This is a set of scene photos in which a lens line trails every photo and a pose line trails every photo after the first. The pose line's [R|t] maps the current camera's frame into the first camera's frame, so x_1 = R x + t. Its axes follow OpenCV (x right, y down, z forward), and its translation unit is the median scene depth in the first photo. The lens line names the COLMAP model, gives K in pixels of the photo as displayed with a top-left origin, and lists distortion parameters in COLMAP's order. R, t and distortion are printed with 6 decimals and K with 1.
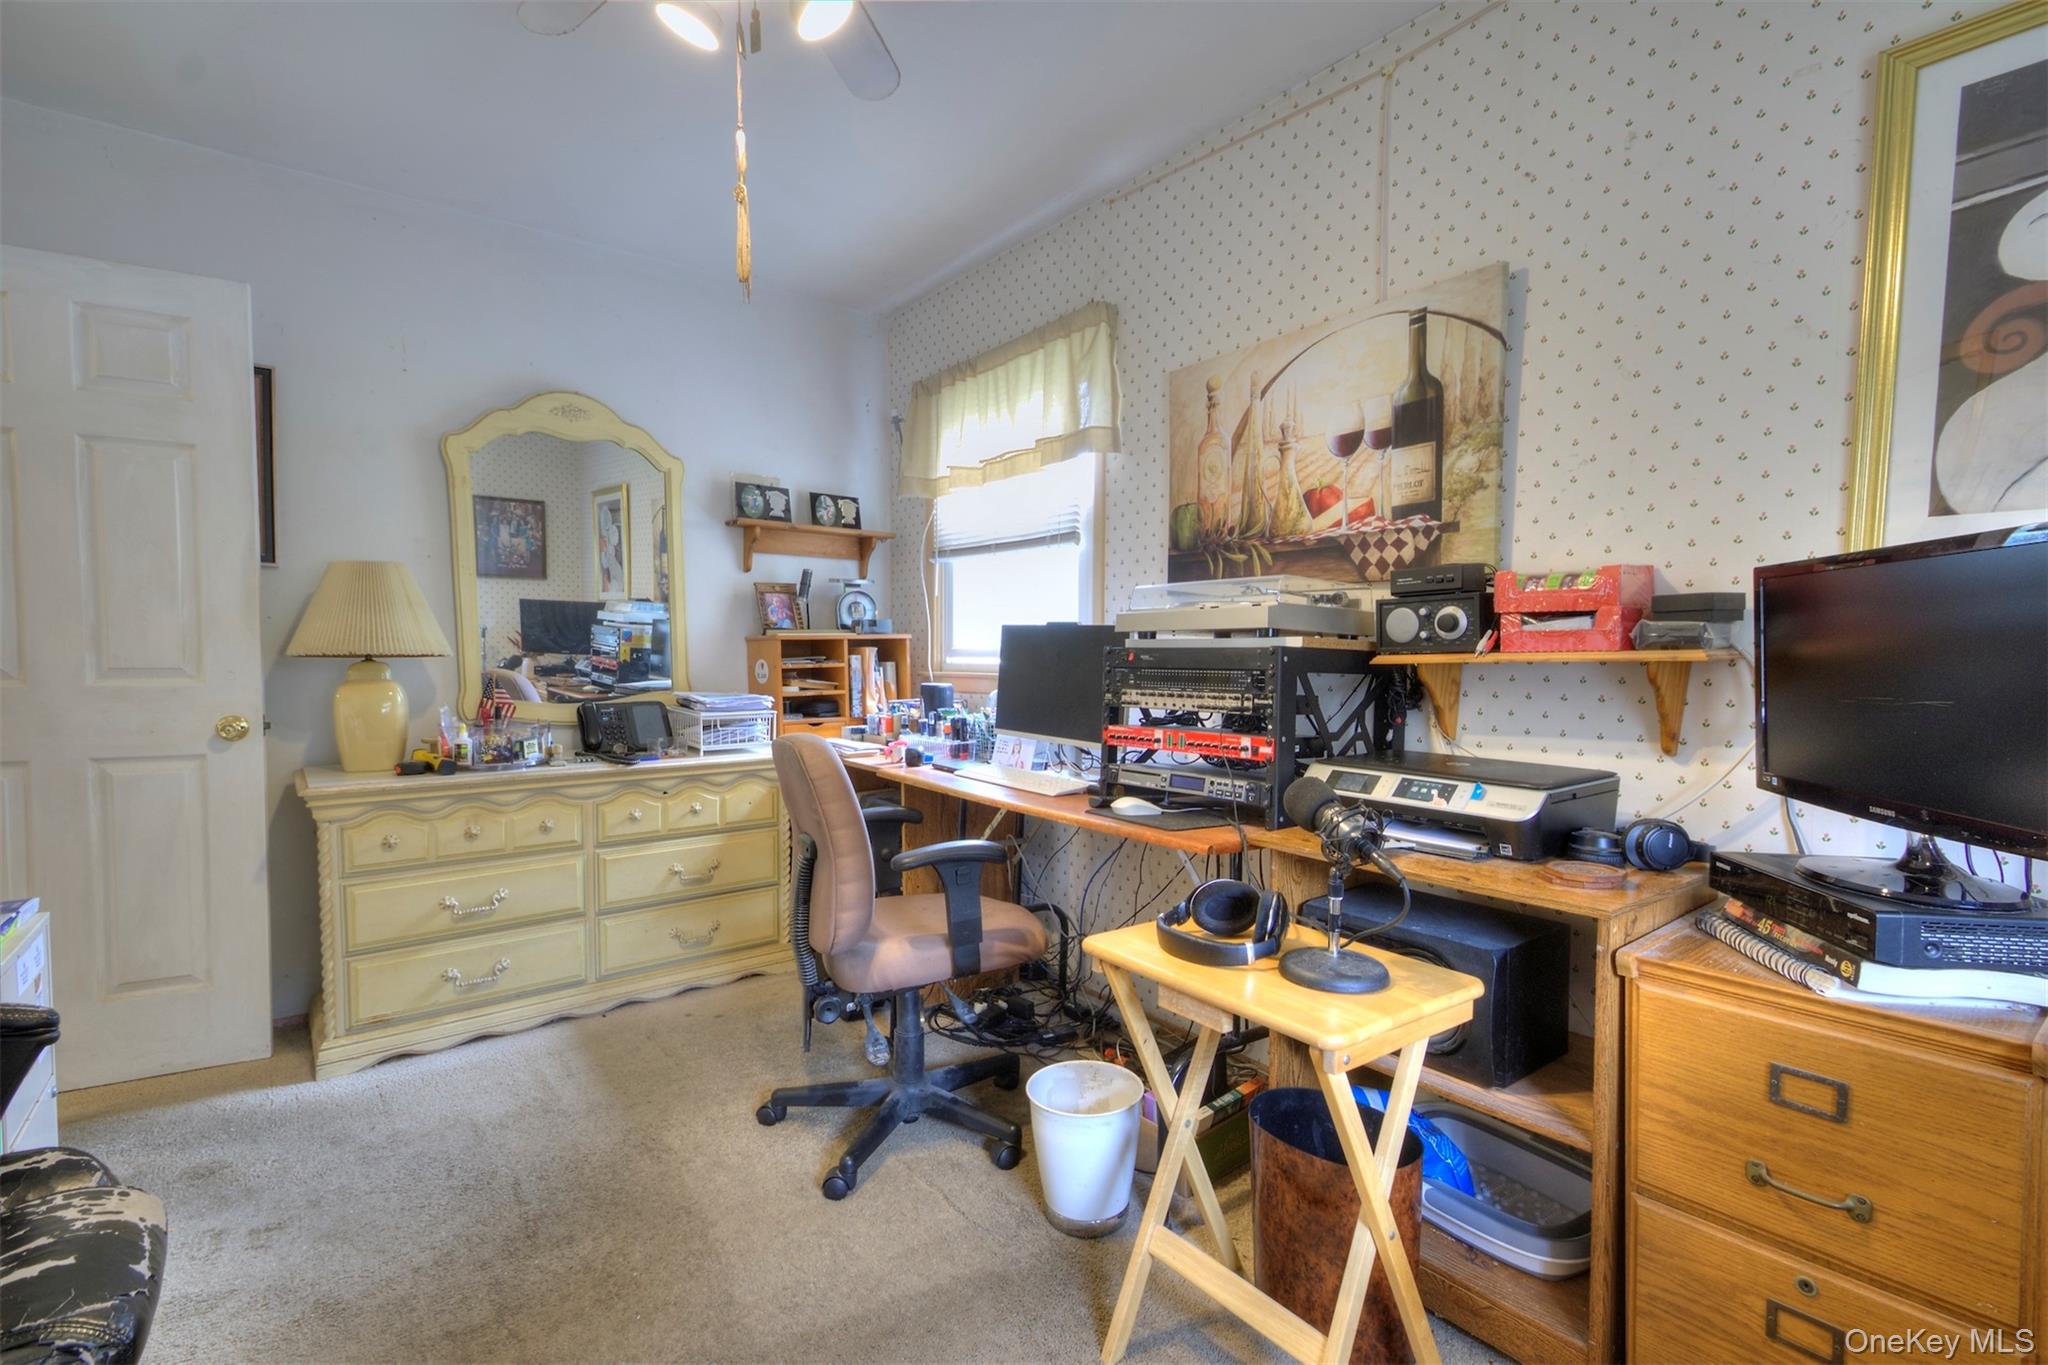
lens RADIAL K [[949.7, 0, 1023.7], [0, 949.7, 698.2], [0, 0, 1]] dist [0.029380, 0.000007]
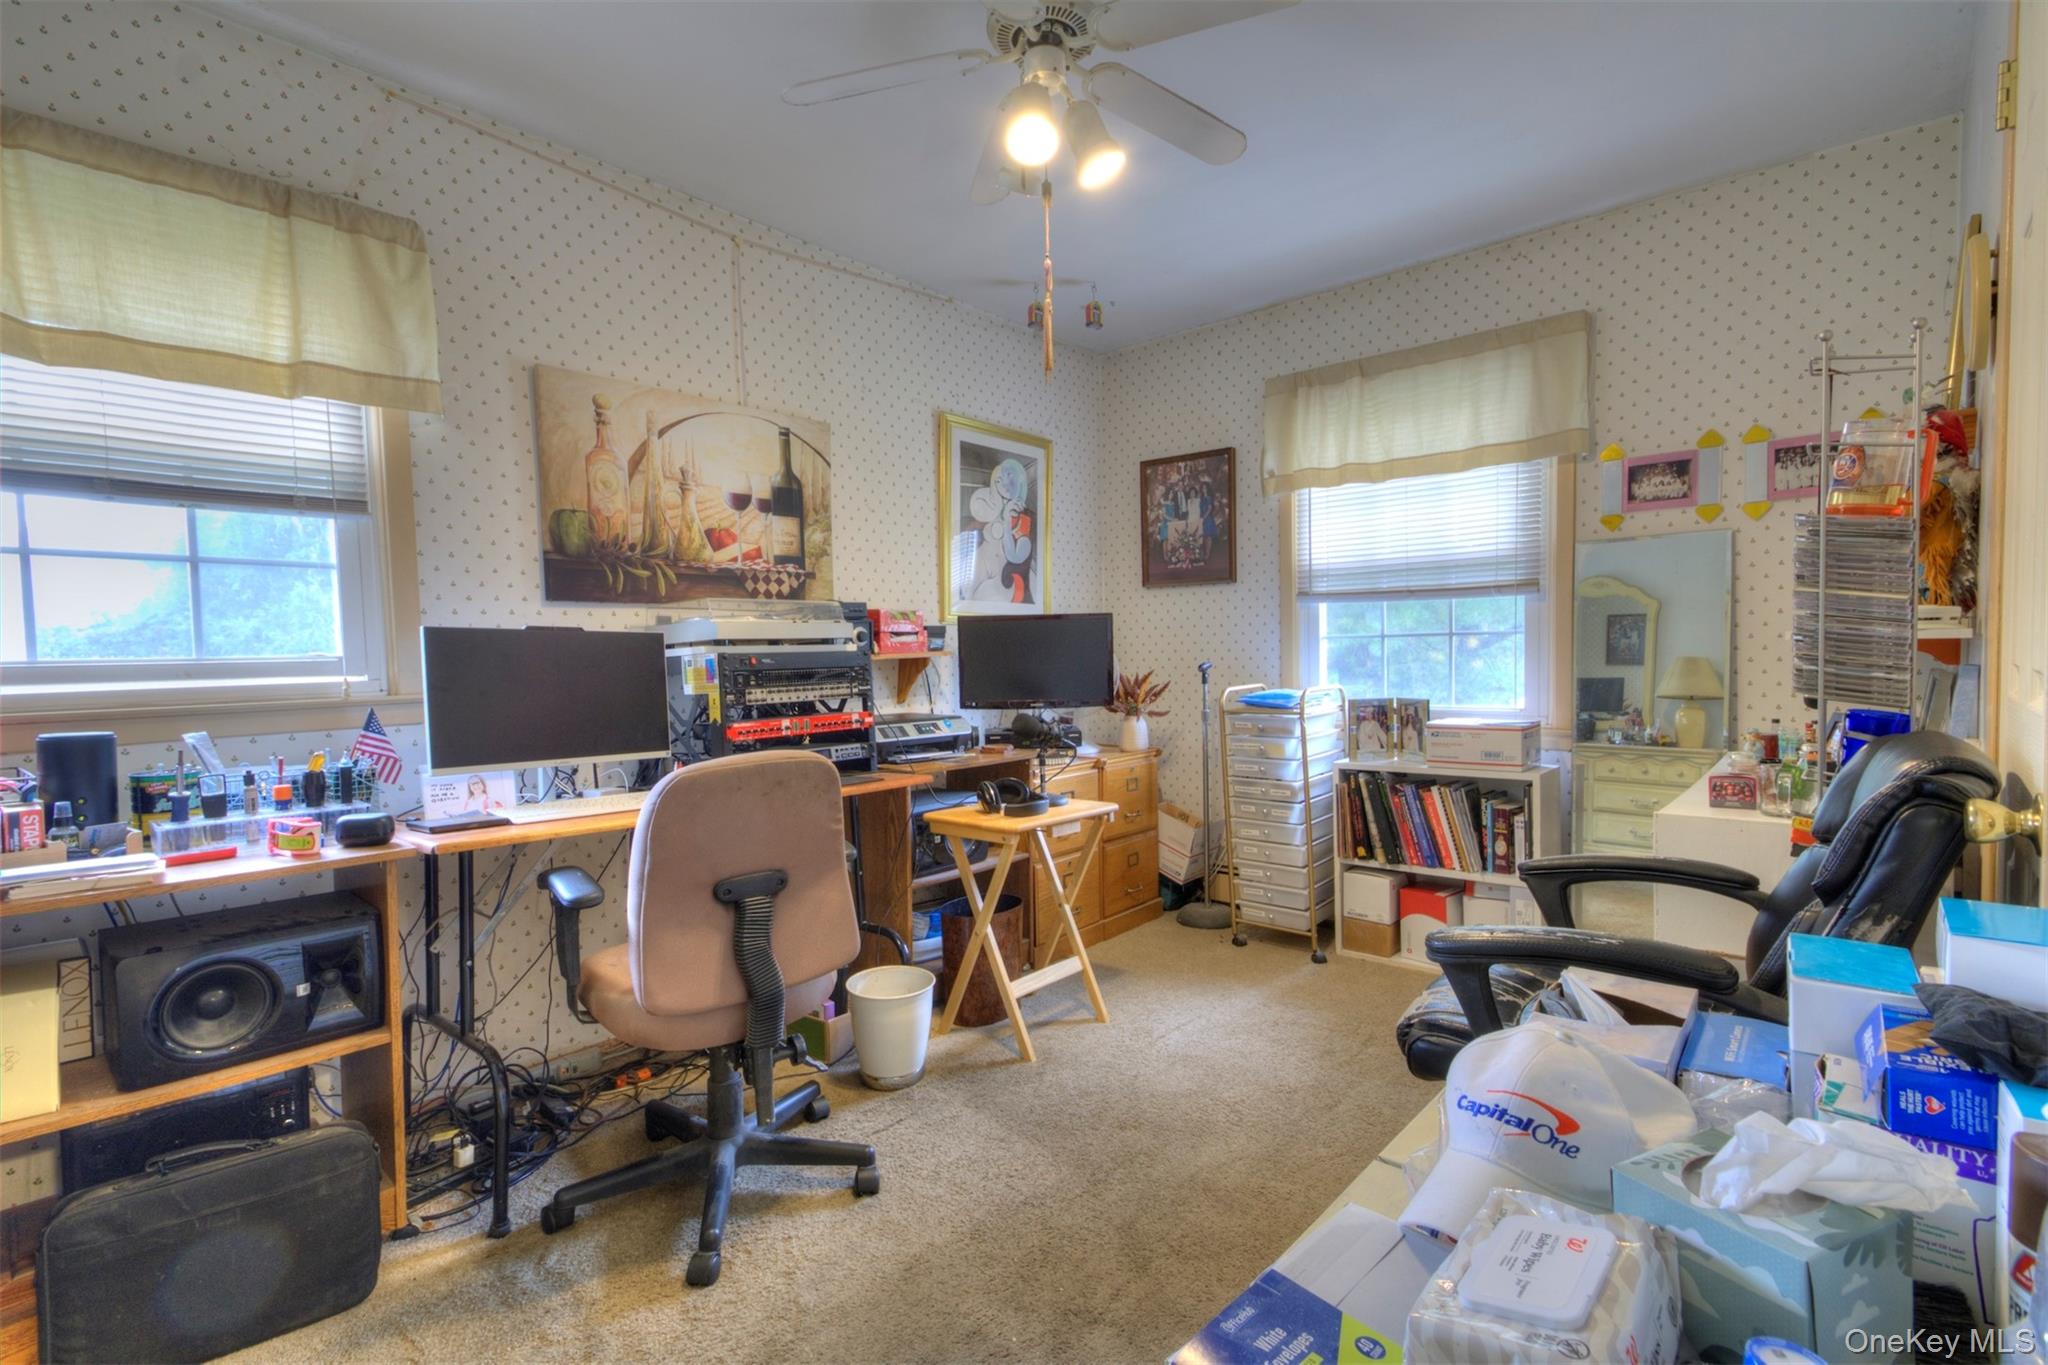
lens RADIAL K [[949.7, 0, 1023.7], [0, 949.7, 698.2], [0, 0, 1]] dist [0.029380, 0.000007]
pose [[-0.204675, -0.045444, 0.977774, -1.027851], [0.072596, 0.995466, 0.061462, -0.043132], [-0.976134, 0.083562, -0.200448, 0.871605]]
